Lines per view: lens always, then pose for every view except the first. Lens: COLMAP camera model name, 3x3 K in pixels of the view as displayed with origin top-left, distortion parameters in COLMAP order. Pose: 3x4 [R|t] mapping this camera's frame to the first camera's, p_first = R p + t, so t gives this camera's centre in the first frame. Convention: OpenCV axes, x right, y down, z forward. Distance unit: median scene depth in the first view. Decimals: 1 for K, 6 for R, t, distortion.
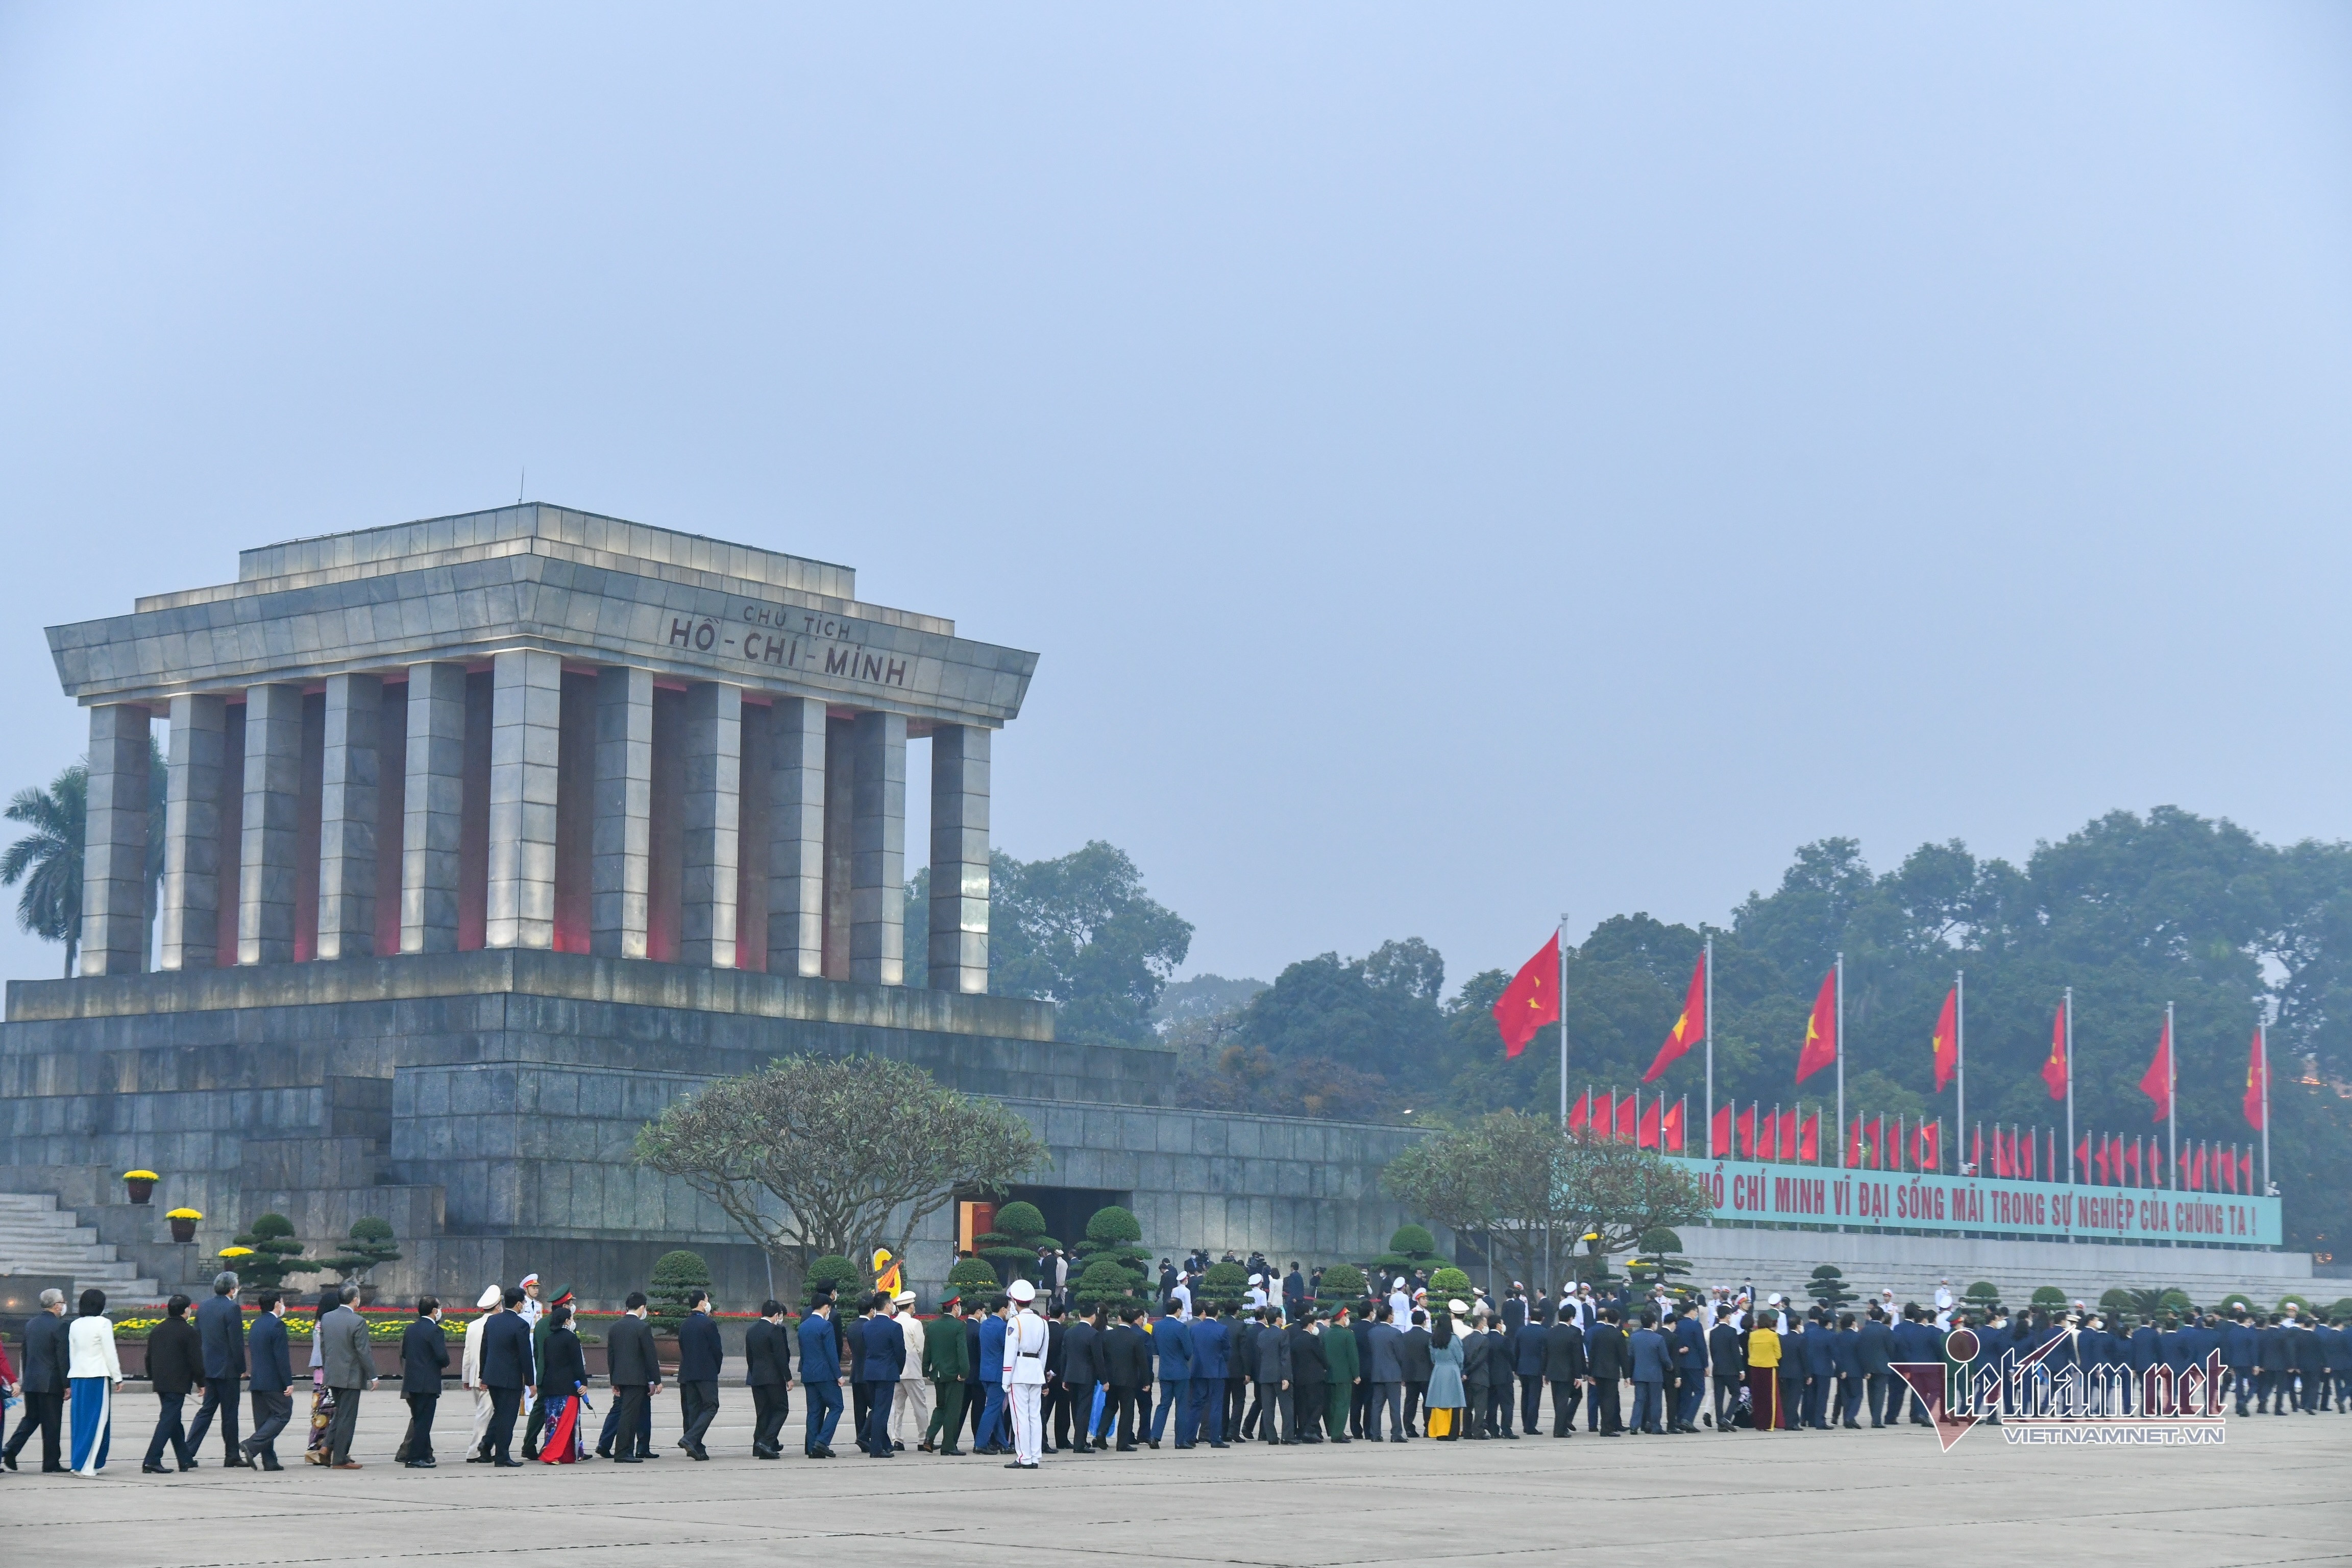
lens RADIAL K [[4304.8, 0, 1176.0], [0, 4304.8, 784.0], [0, 0, 1]] dist [-0.018081, -0.039006]
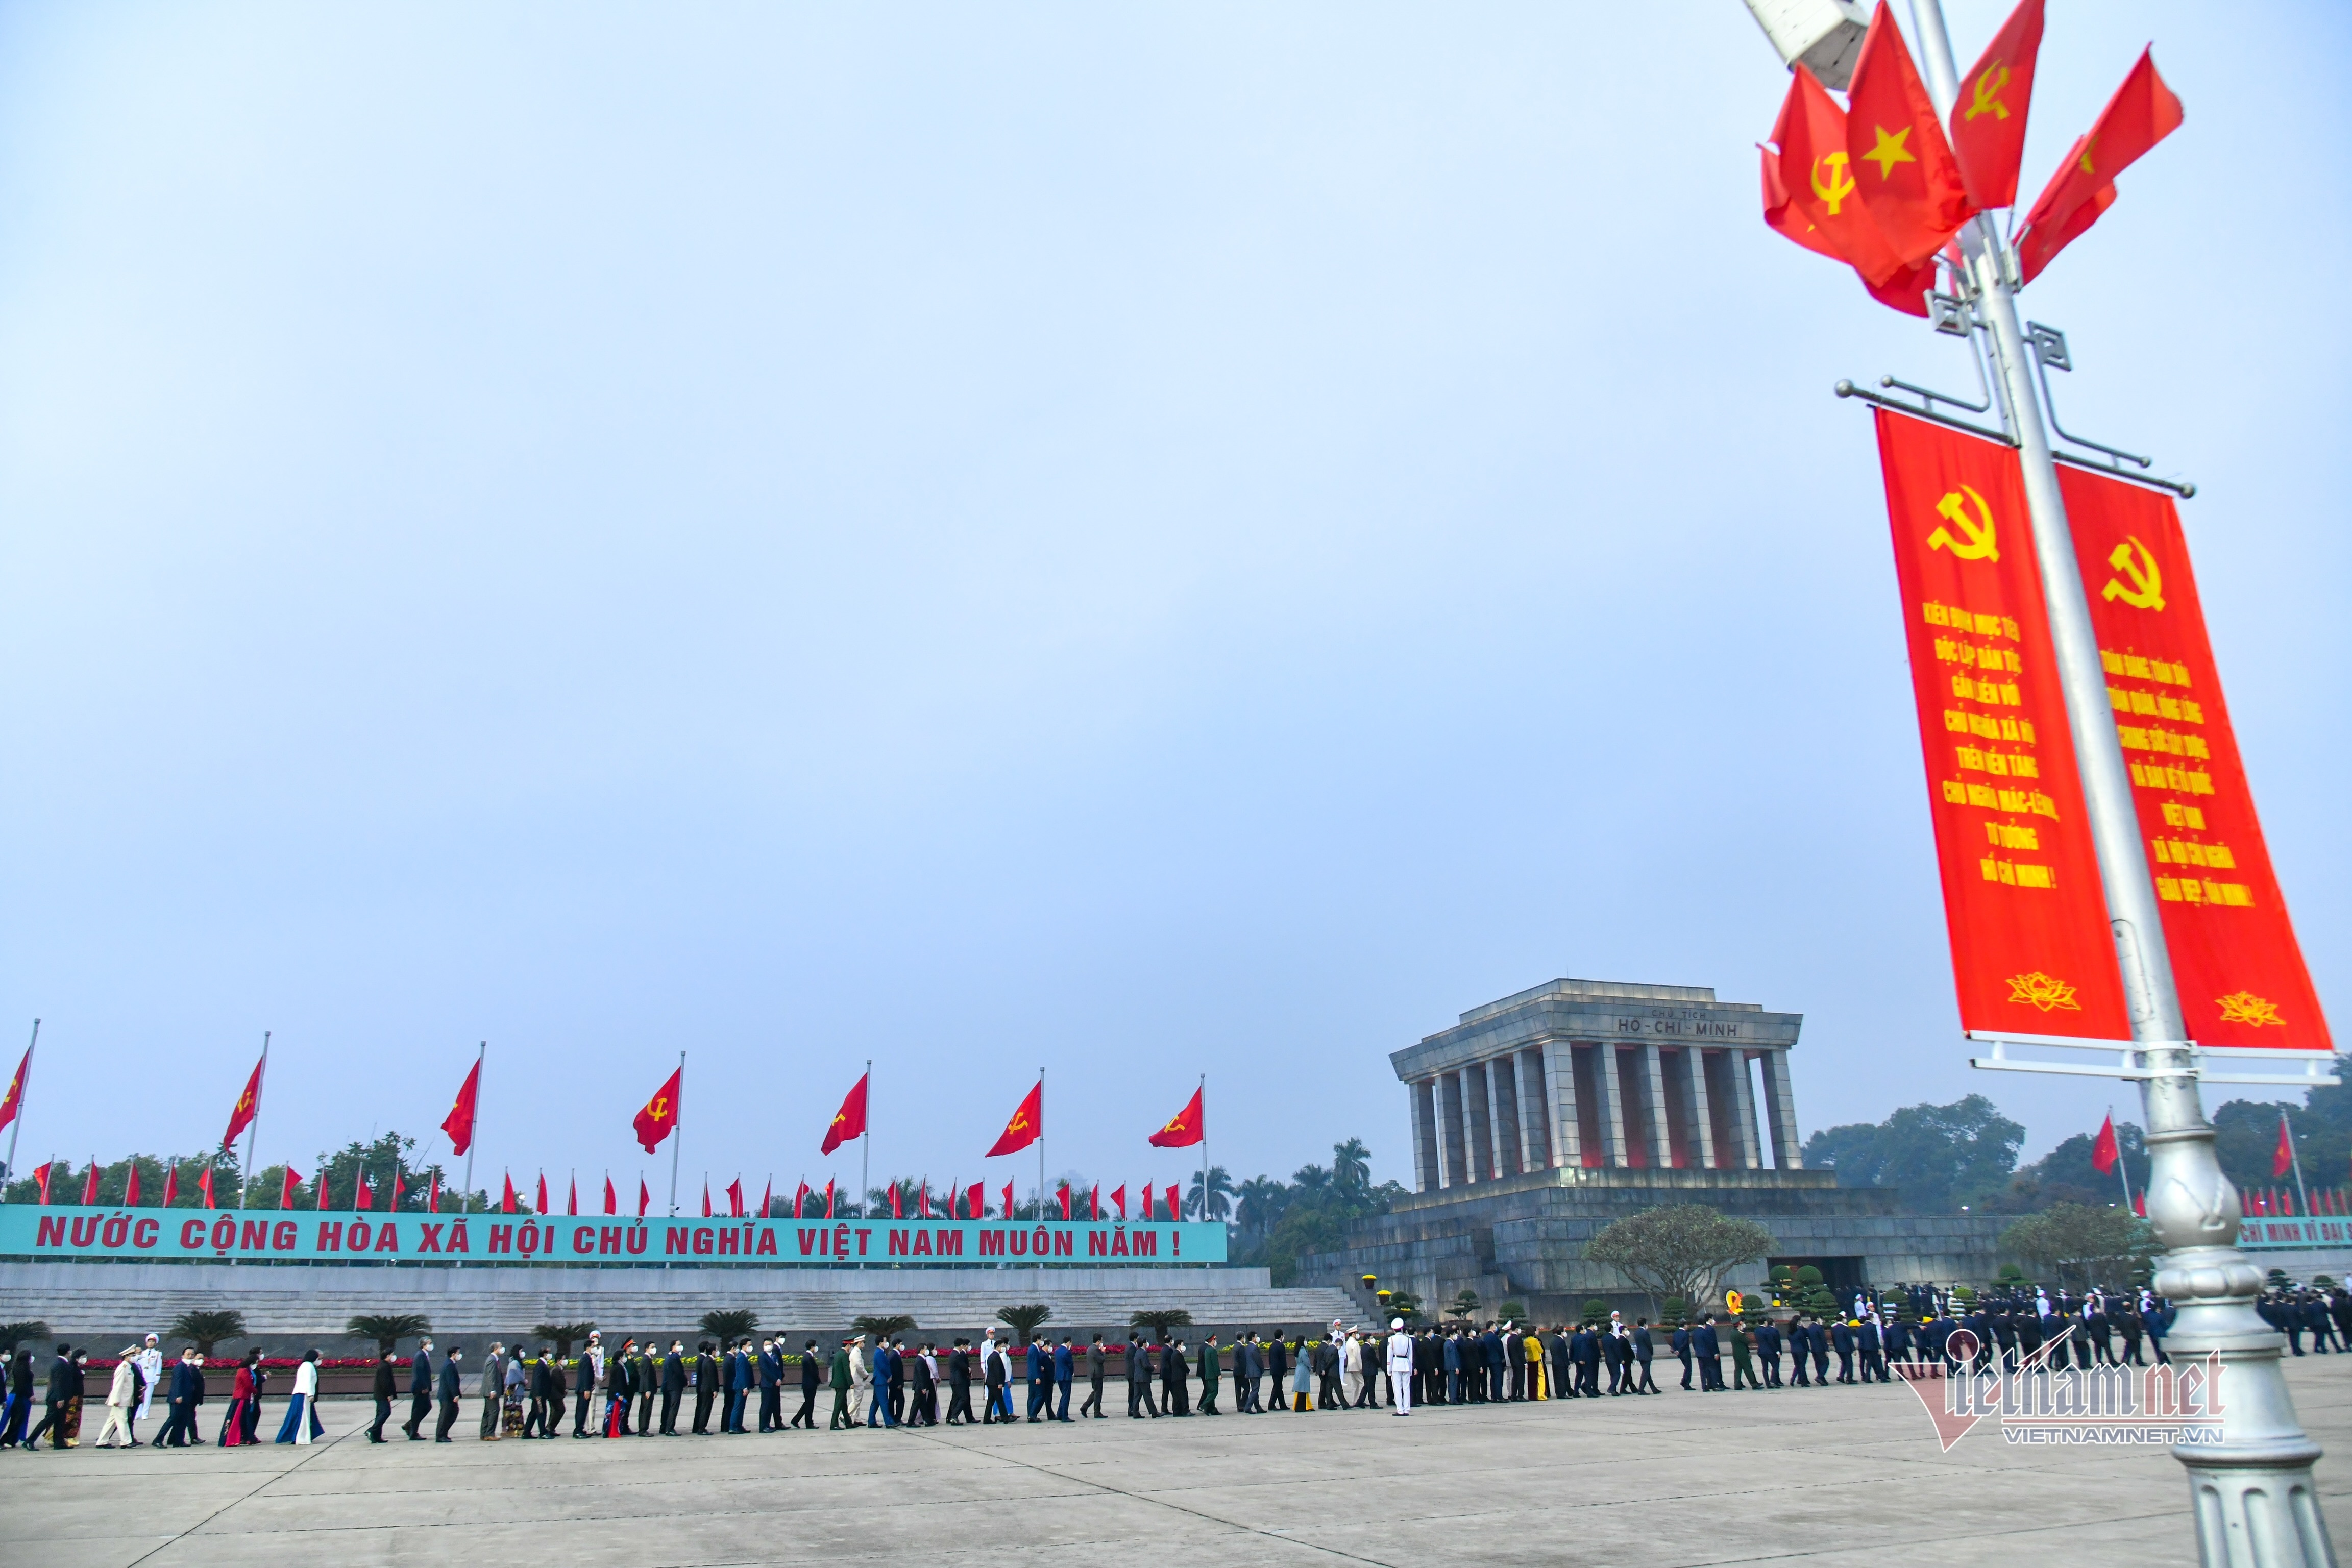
lens RADIAL K [[1621.4, 0, 1176.0], [0, 1621.4, 784.0], [0, 0, 1]] dist [-0.043616, 0.005821]
pose [[0.864394, -0.192302, -0.464589, 0.108752], [0.094908, 0.969767, -0.224823, 0.012376], [0.493777, 0.150243, 0.856511, 0.099750]]
